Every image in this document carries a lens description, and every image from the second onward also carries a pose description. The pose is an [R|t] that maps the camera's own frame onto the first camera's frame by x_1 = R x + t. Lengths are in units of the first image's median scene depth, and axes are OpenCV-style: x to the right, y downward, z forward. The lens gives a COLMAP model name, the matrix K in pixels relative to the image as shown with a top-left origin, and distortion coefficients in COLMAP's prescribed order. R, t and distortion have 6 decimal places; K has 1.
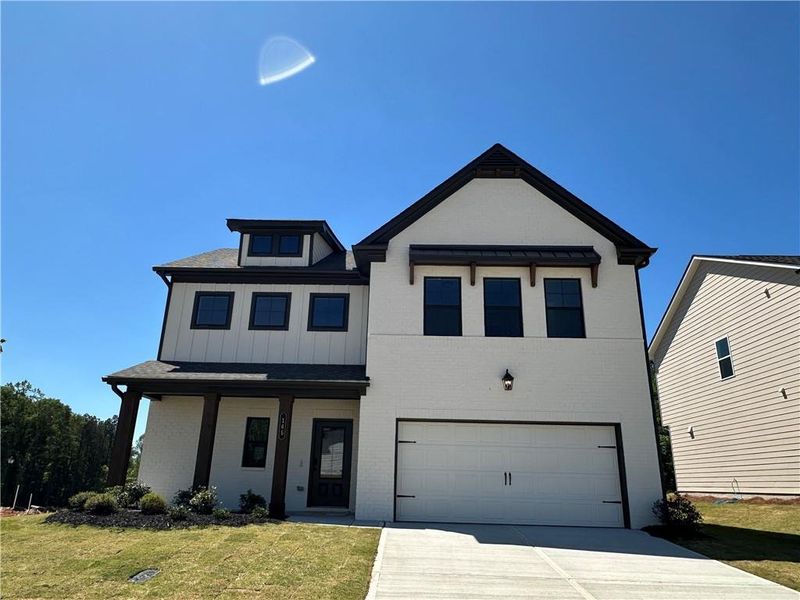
lens RADIAL K [[541.7, 0, 400.0], [0, 541.7, 300.0], [0, 0, 1]] dist [-0.000916, 0.000001]
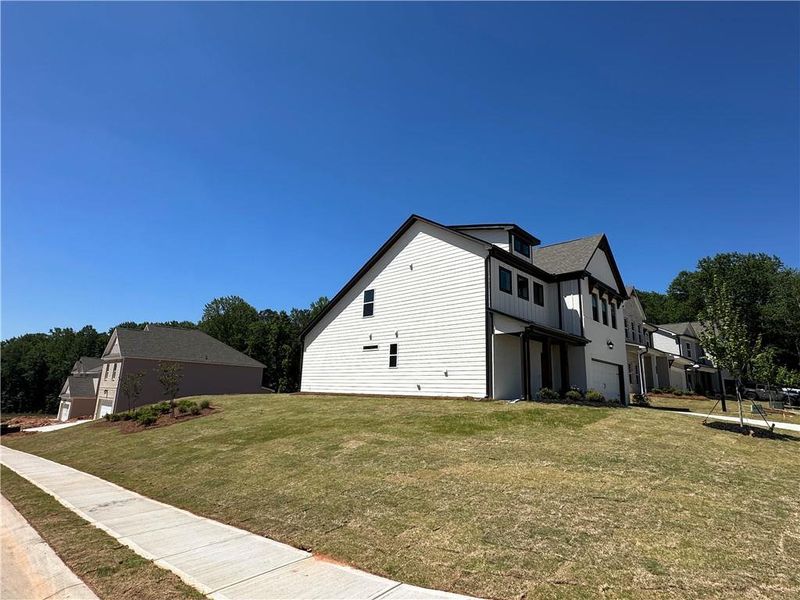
lens RADIAL K [[425.5, 0, 400.0], [0, 425.5, 300.0], [0, 0, 1]] dist [0.003013, 0.000560]
pose [[0.664109, 0.159873, 0.730342, -1.624648], [-0.257522, 0.966006, 0.022708, 0.140361], [-0.701885, -0.203159, 0.682704, 0.393091]]
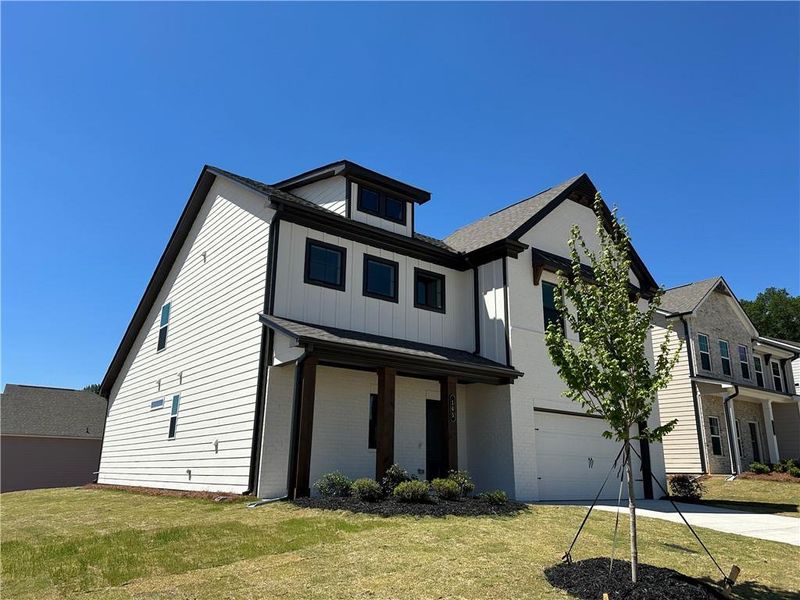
lens RADIAL K [[599.9, 0, 400.0], [0, 599.9, 300.0], [0, 0, 1]] dist [0.123351, -0.190238]
pose [[0.773347, 0.162188, 0.612886, -0.918781], [-0.200320, 0.979709, -0.006494, 0.061804], [-0.601503, -0.117751, 0.790145, 0.200890]]
